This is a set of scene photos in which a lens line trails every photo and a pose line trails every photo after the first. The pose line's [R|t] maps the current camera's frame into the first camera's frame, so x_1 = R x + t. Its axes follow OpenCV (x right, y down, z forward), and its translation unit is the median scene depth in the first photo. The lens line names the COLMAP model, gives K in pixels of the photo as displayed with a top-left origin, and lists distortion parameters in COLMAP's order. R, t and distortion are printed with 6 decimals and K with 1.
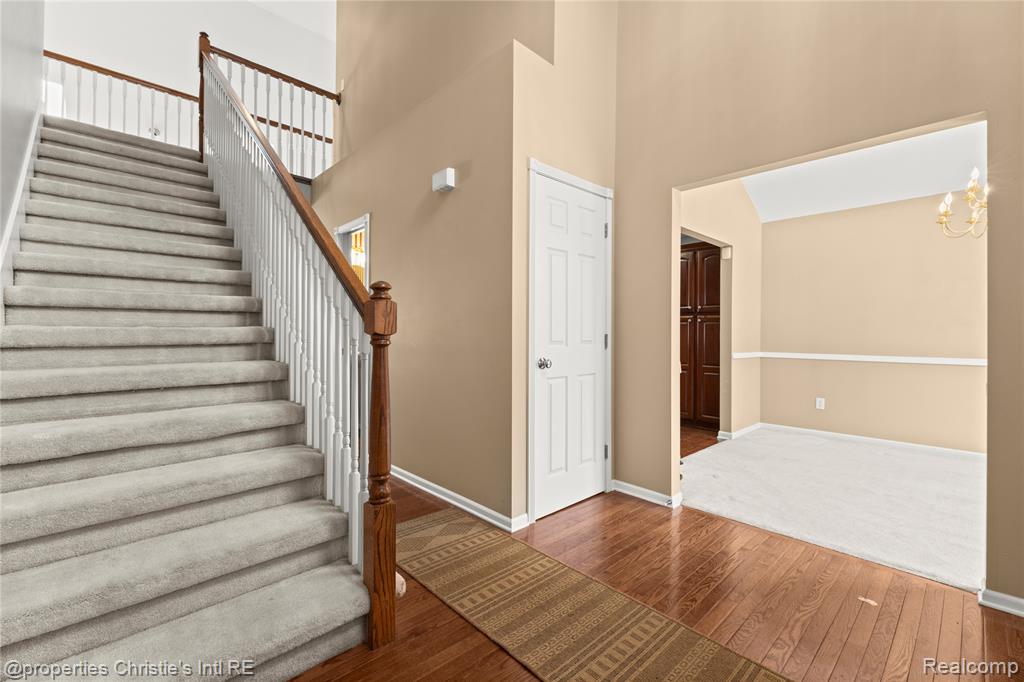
lens RADIAL K [[440.6, 0, 517.0], [0, 440.6, 336.1], [0, 0, 1]] dist [-0.000521, 0.000934]
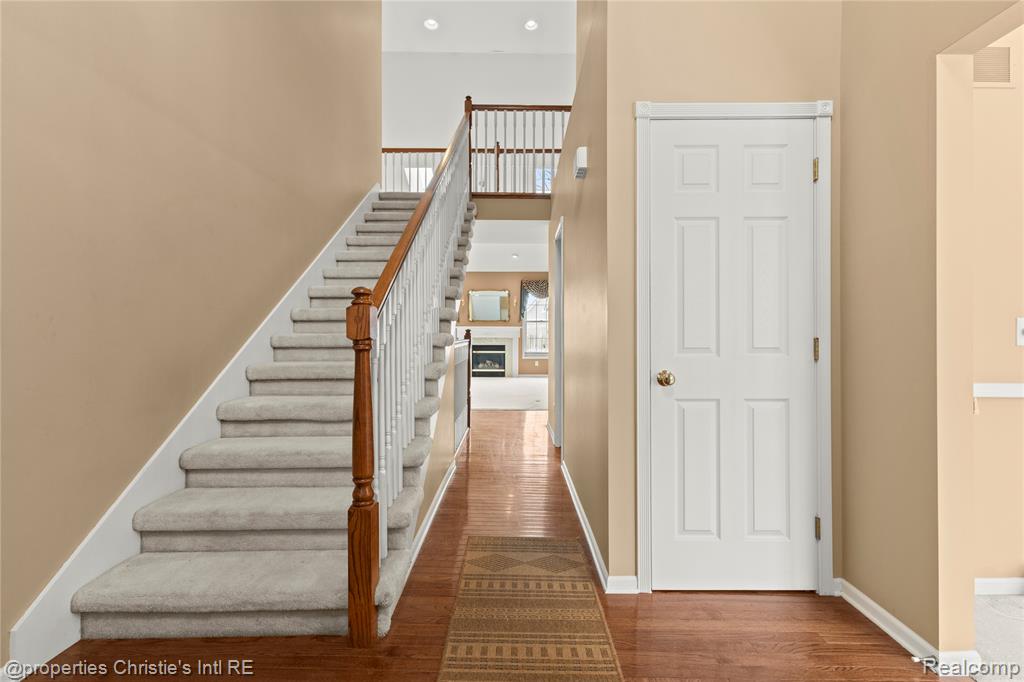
lens RADIAL K [[440.6, 0, 511.3], [0, 440.6, 338.1], [0, 0, 1]] dist [-0.000521, 0.000934]
pose [[0.718634, -0.000474, -0.695389, 0.460477], [0.000402, 1.000000, -0.000265, -0.005210], [0.695389, -0.000089, 0.718634, 0.366140]]
